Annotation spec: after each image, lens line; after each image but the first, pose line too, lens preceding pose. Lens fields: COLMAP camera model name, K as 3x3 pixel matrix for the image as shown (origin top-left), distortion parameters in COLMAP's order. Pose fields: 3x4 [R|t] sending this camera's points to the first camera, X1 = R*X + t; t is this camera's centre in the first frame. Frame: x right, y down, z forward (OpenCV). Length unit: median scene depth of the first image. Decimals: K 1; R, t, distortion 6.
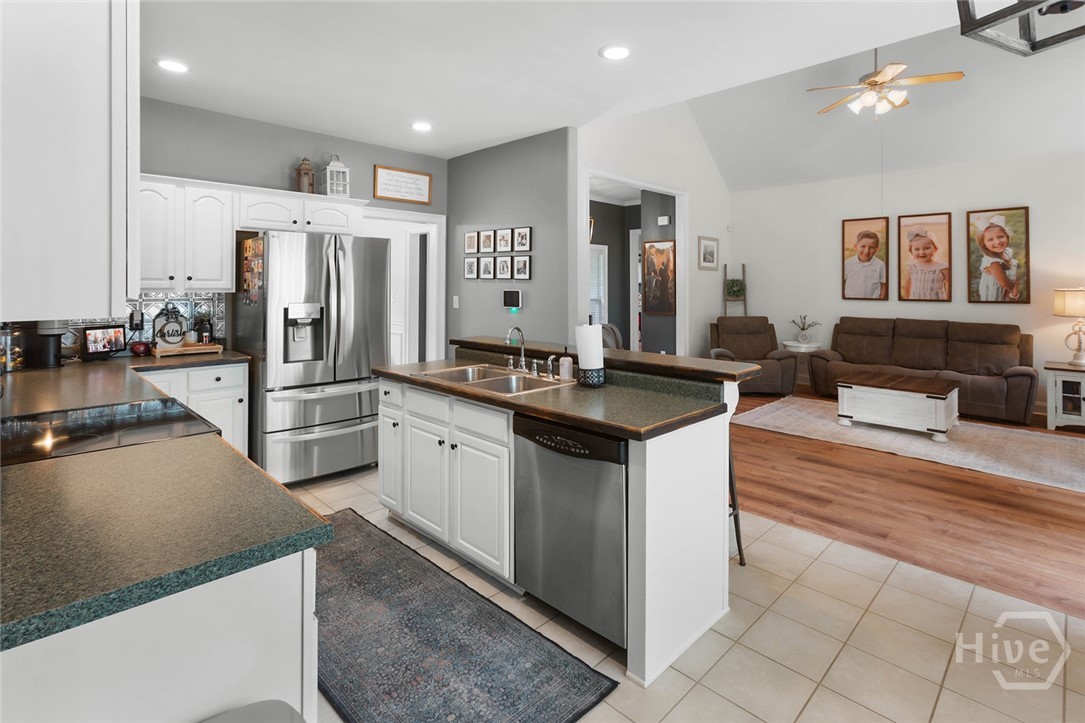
lens RADIAL K [[517.4, 0, 551.0], [0, 517.4, 273.9], [0, 0, 1]] dist [-0.013204, 0.006892]
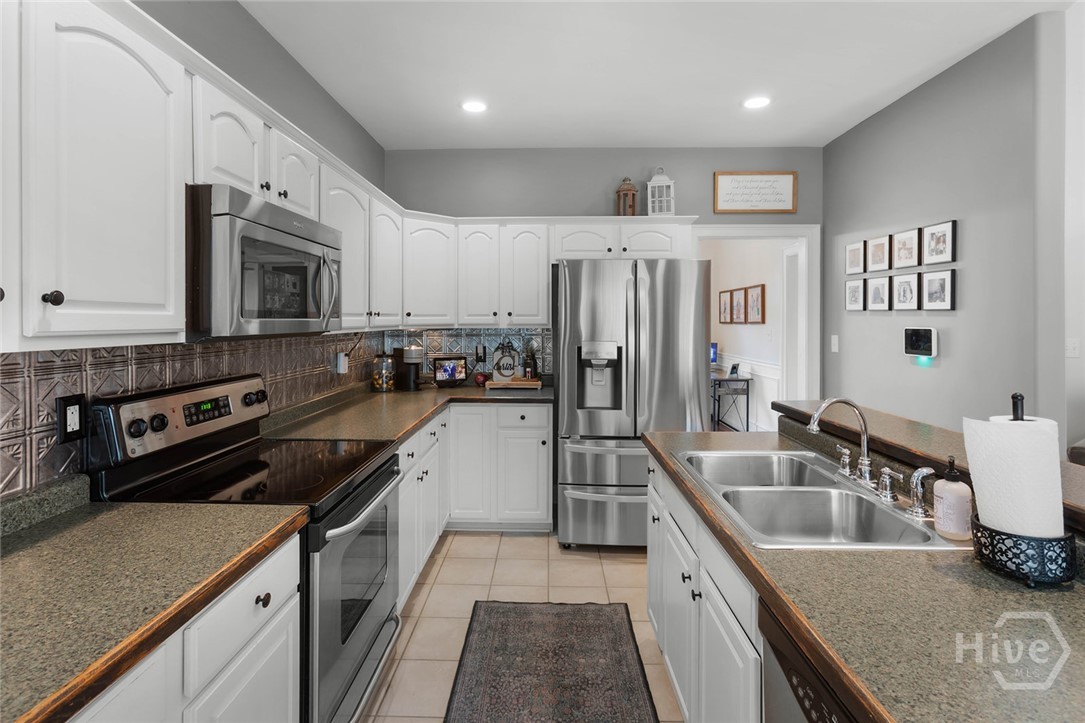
lens RADIAL K [[517.4, 0, 540.8], [0, 517.4, 318.5], [0, 0, 1]] dist [-0.013204, 0.006892]
pose [[0.691575, -0.005940, -0.722281, 0.076499], [0.019355, 0.999760, 0.010311, 0.007399], [0.722046, -0.021111, 0.691523, 0.319962]]
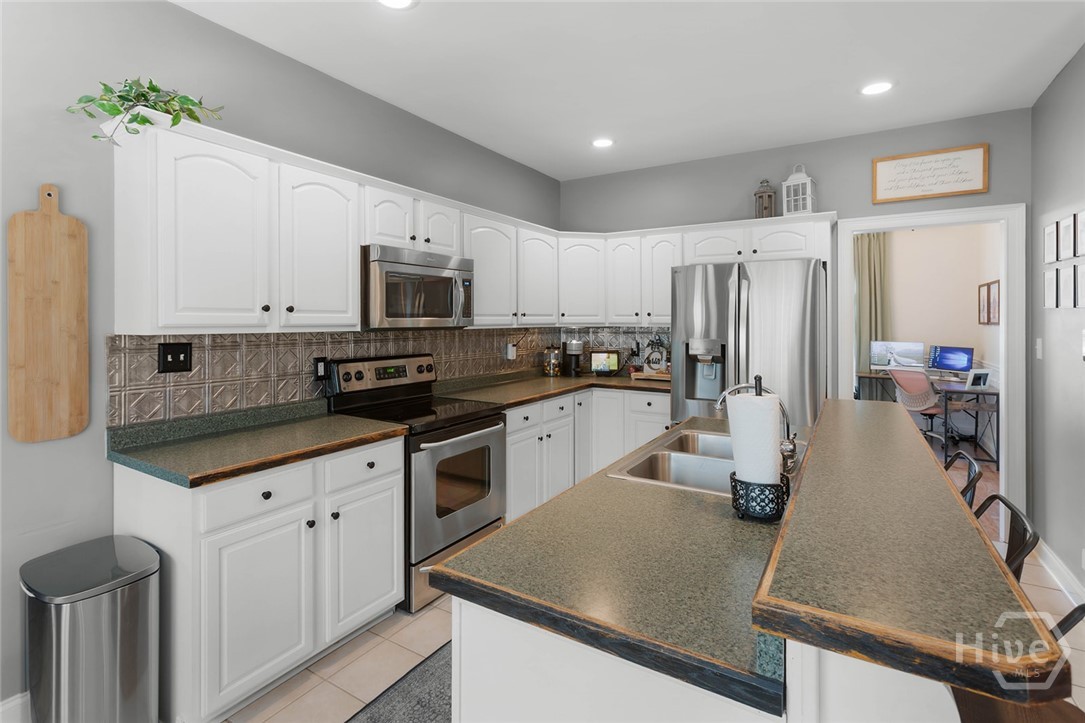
lens RADIAL K [[517.4, 0, 536.4], [0, 517.4, 318.6], [0, 0, 1]] dist [-0.013204, 0.006892]
pose [[0.232114, -0.006420, -0.972668, 0.354651], [0.022765, 0.999740, -0.001167, 0.012980], [0.972422, -0.021872, 0.232199, 0.457877]]
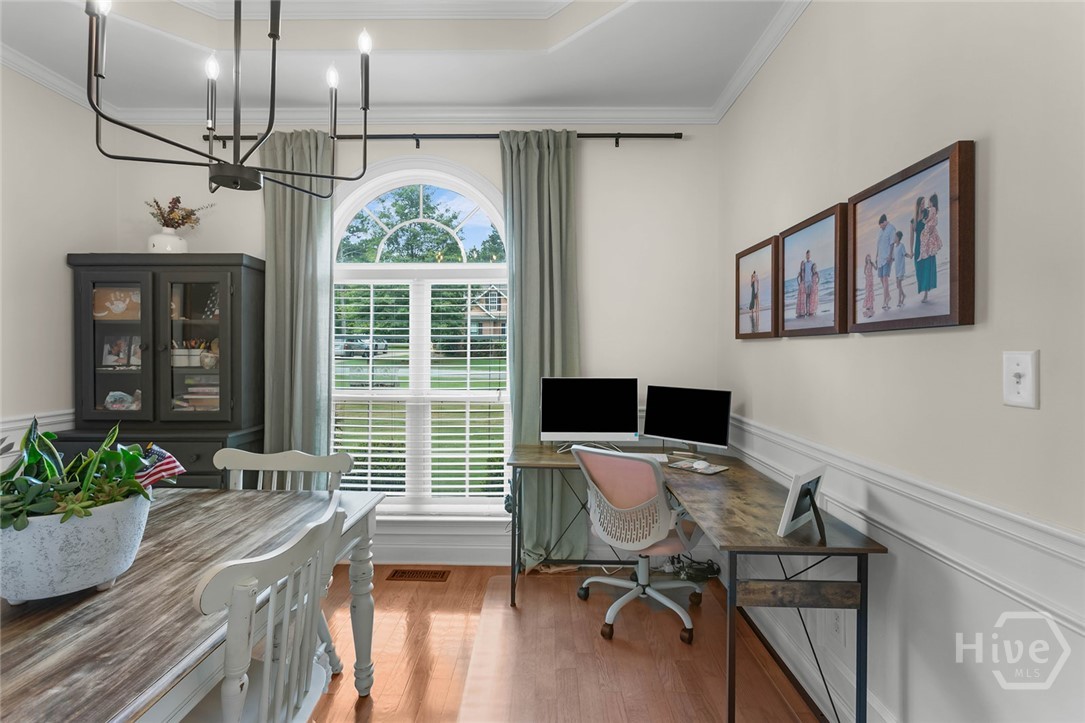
lens RADIAL K [[517.4, 0, 542.4], [0, 517.4, 352.8], [0, 0, 1]] dist [-0.013204, 0.006892]
pose [[0.702716, 0.008063, -0.711425, -0.524046], [0.012877, 0.999628, 0.024049, 0.057731], [0.711354, -0.026060, 0.702351, 1.418446]]
